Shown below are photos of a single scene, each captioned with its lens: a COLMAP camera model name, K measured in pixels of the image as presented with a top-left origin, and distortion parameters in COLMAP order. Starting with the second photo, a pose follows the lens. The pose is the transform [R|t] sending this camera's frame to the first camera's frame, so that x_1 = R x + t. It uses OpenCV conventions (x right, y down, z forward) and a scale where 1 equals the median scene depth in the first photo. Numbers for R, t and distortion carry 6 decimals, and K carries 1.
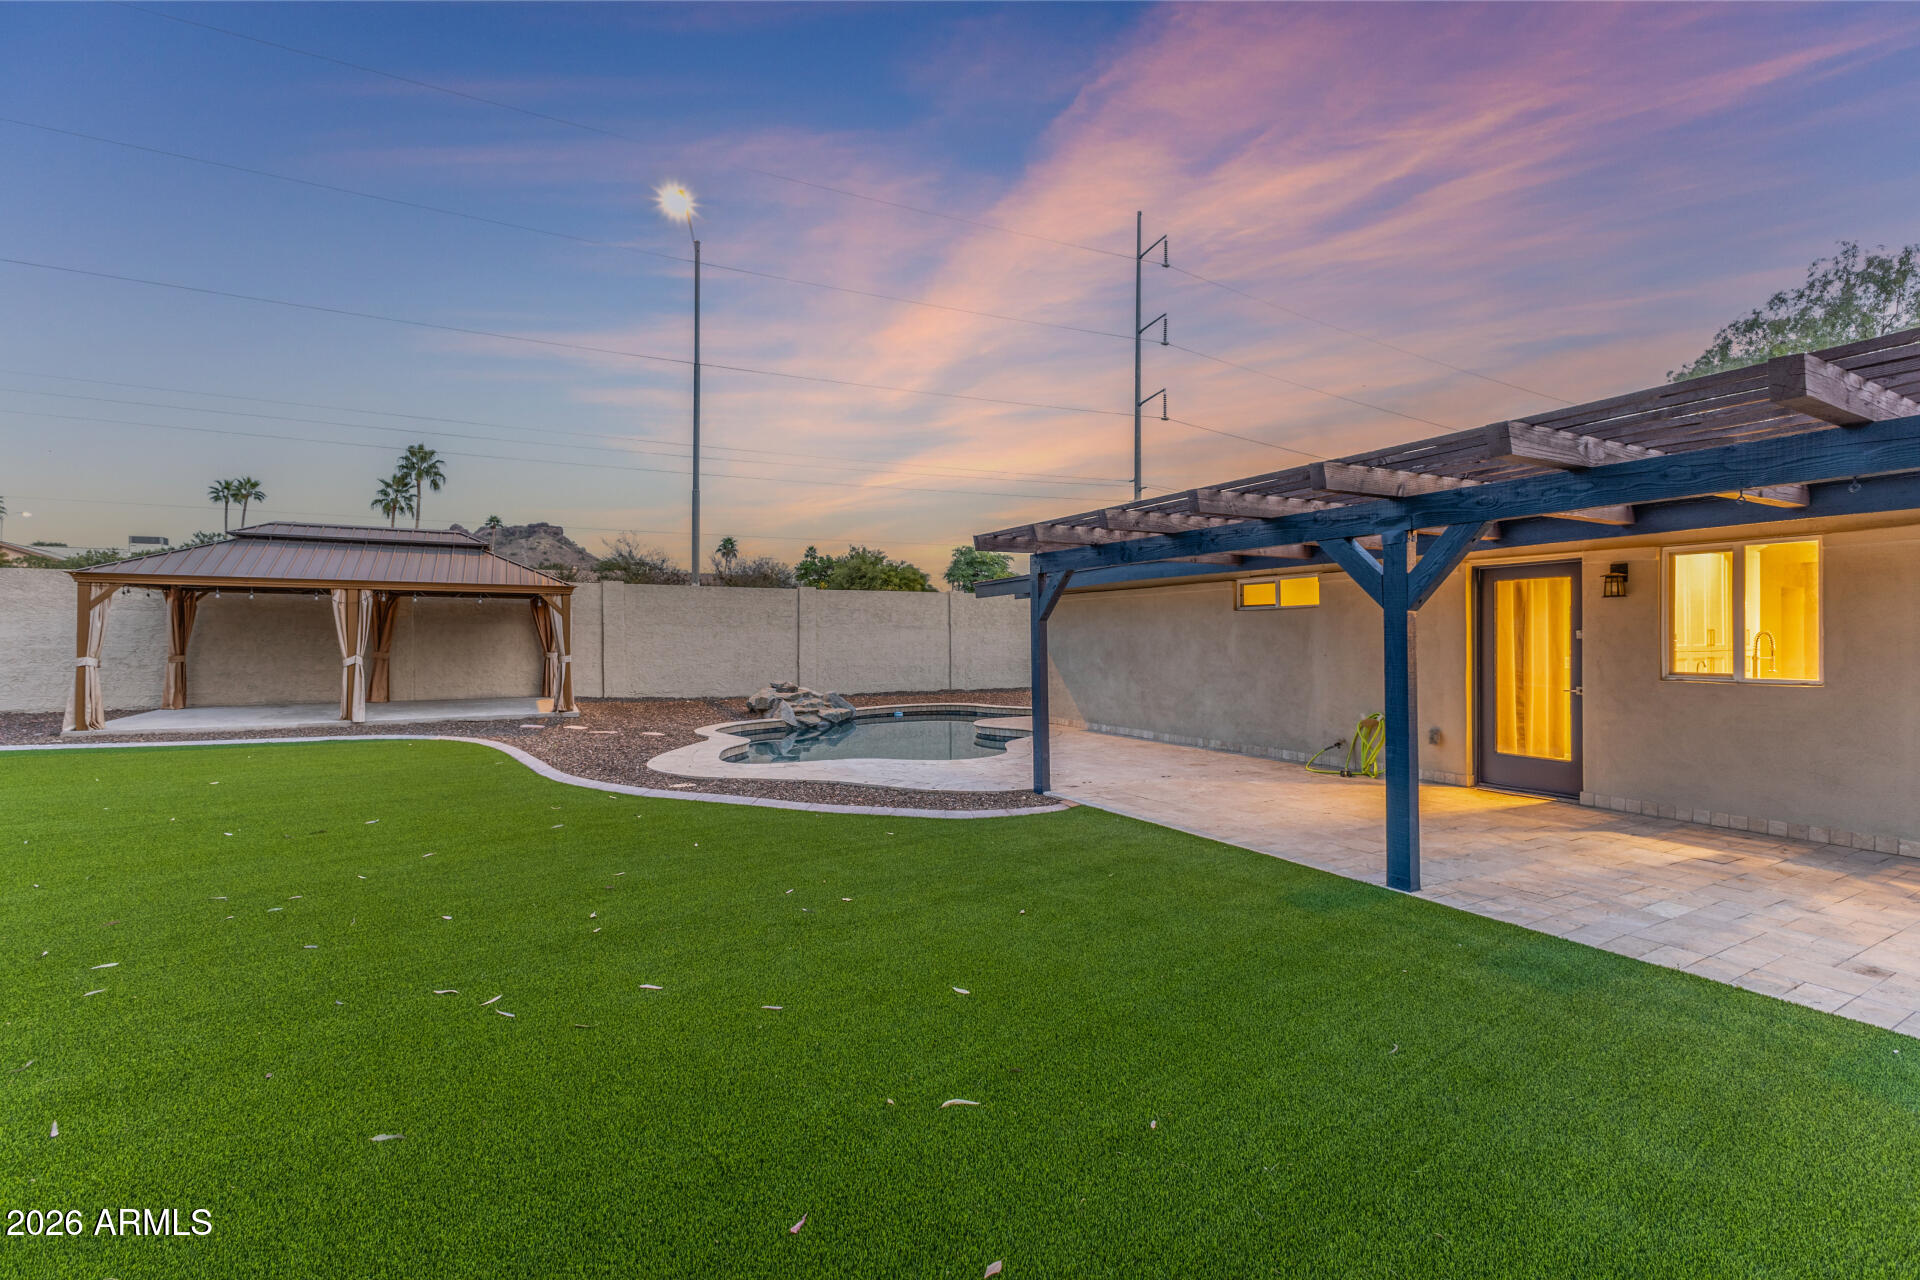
lens RADIAL K [[836.1, 0, 962.4], [0, 836.1, 637.6], [0, 0, 1]] dist [0.012768, -0.001806]
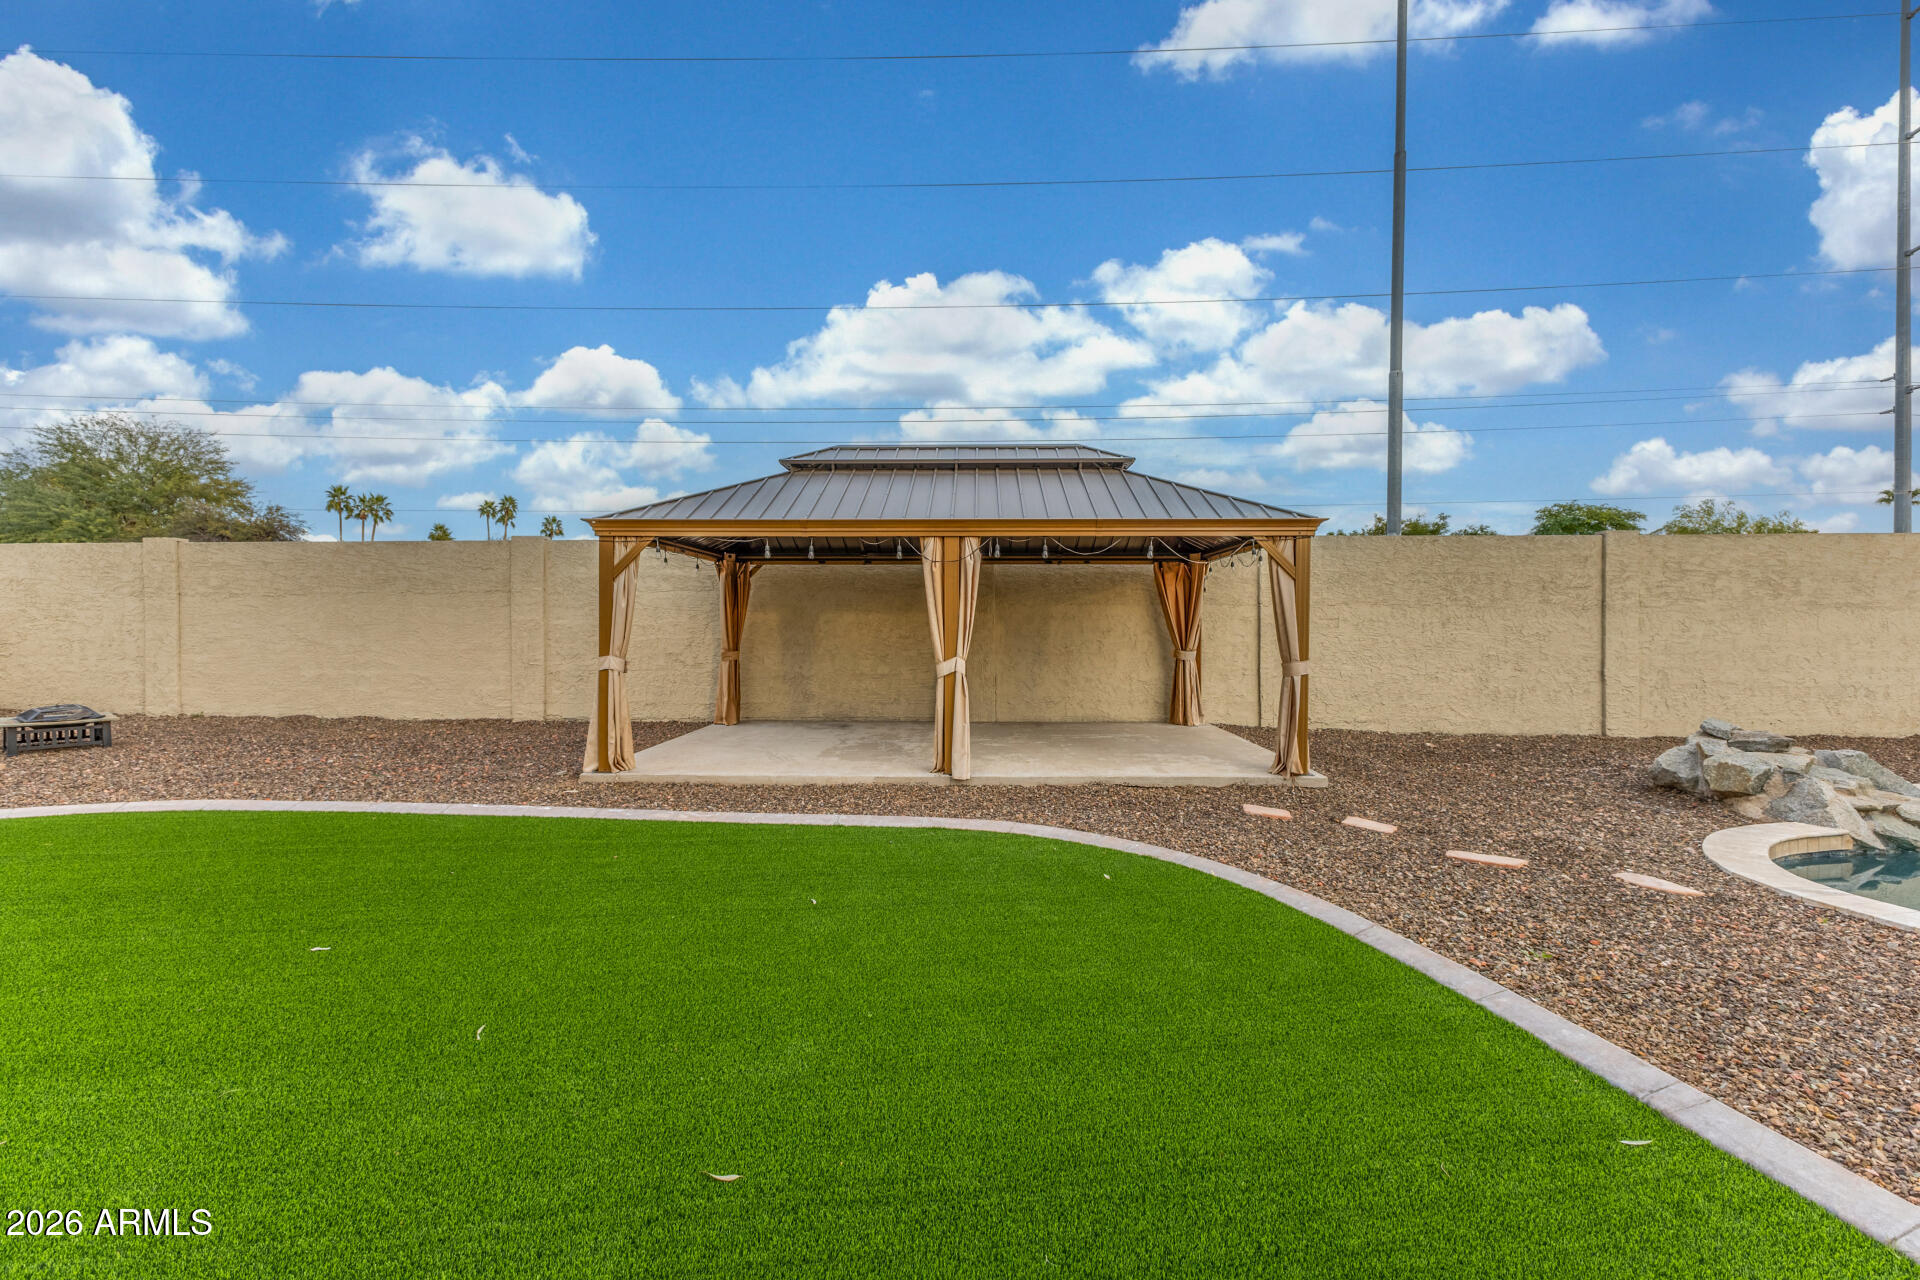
lens RADIAL K [[836.1, 0, 960.3], [0, 836.1, 638.7], [0, 0, 1]] dist [0.012768, -0.001806]
pose [[0.871117, 0.003965, -0.491060, -0.343371], [0.000071, 0.999966, 0.008200, 0.003667], [0.491076, -0.007178, 0.871087, 0.399593]]
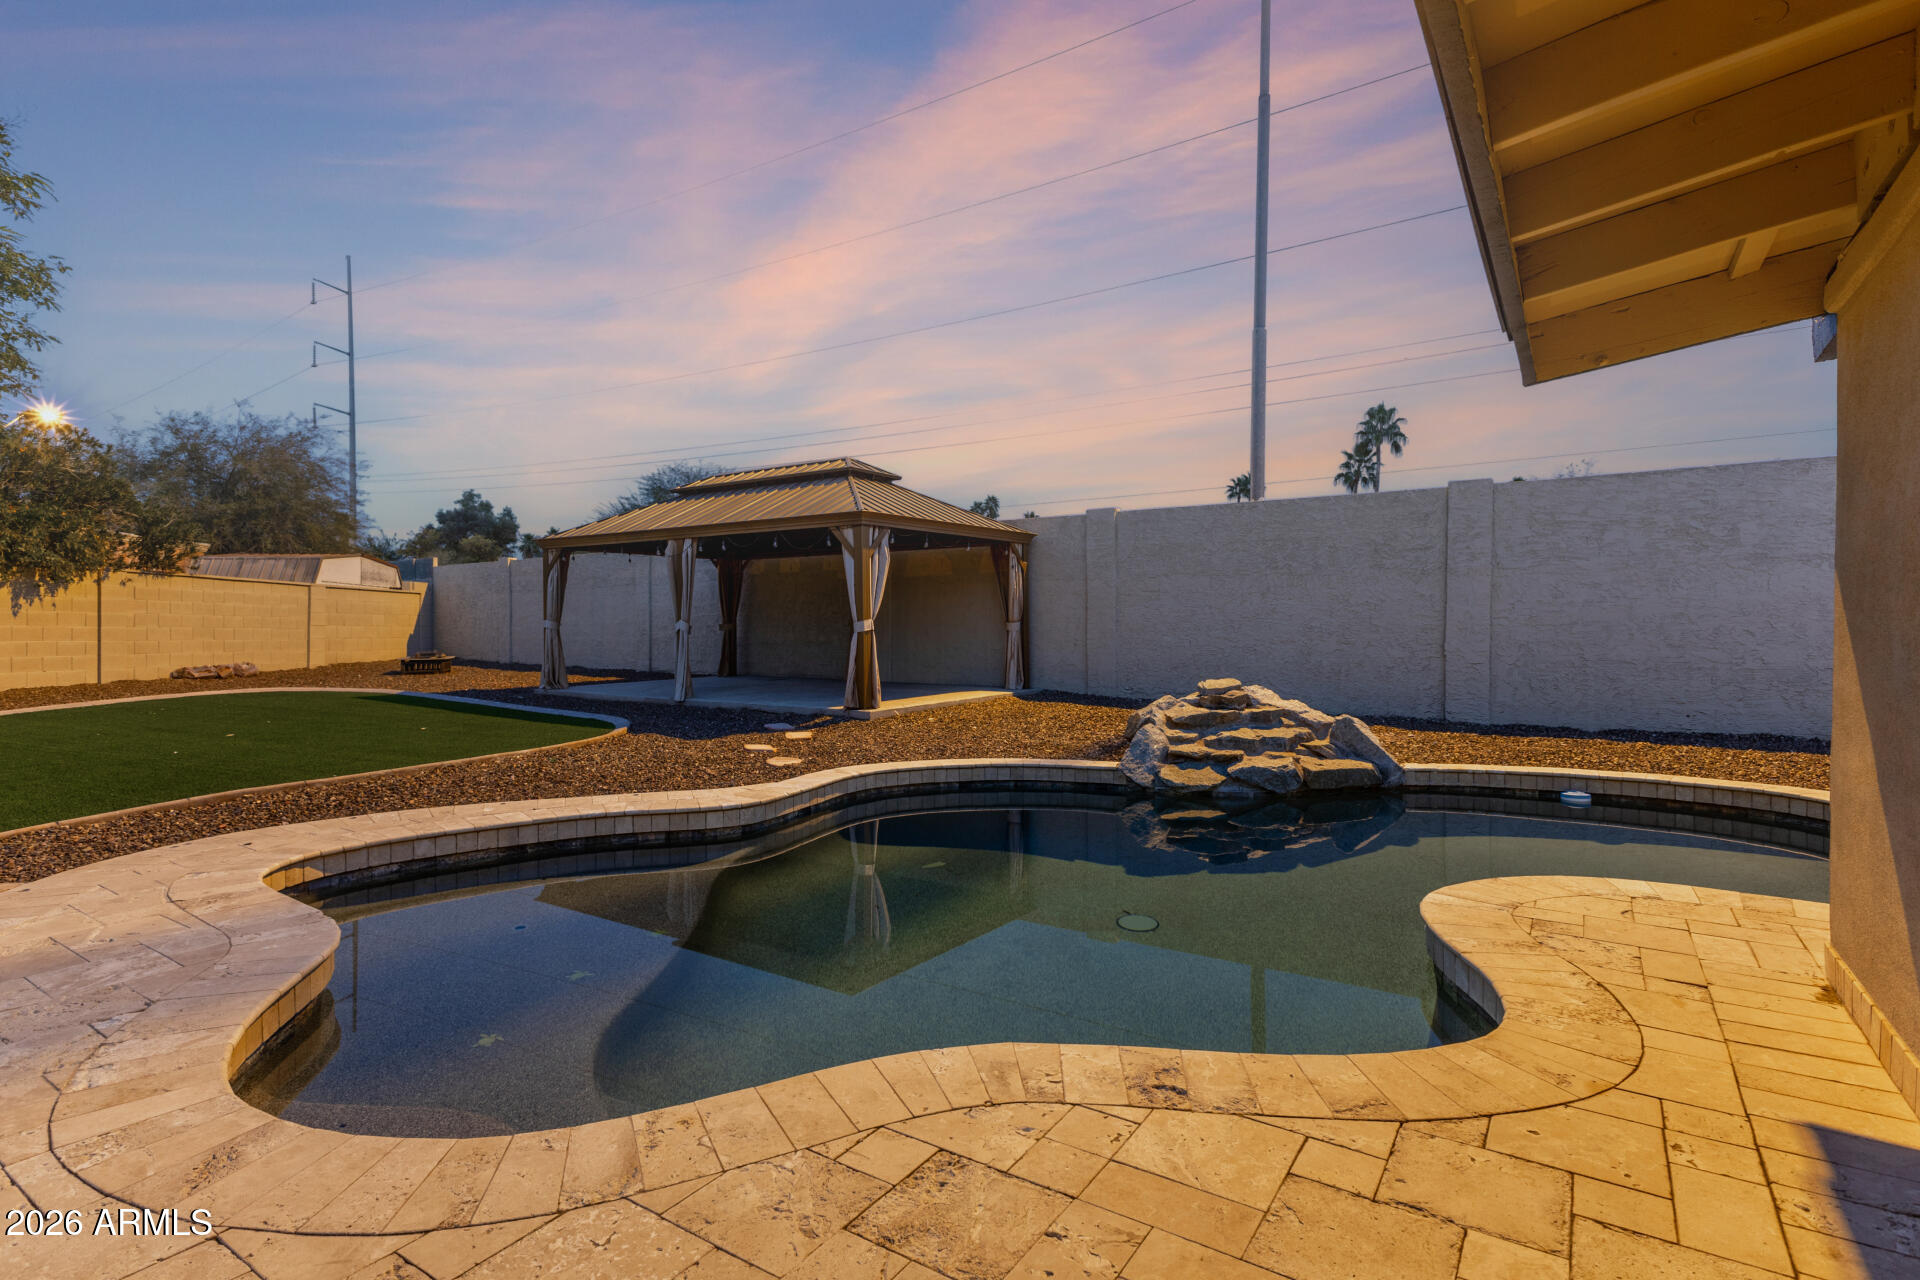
lens RADIAL K [[937.6, 0, 959.7], [0, 937.6, 636.9], [0, 0, 1]] dist [0.018622, -0.004918]
pose [[0.461102, 0.010067, -0.887290, 0.164560], [0.000019, 0.999936, 0.011355, 0.021233], [0.887347, -0.005252, 0.461072, 0.626392]]
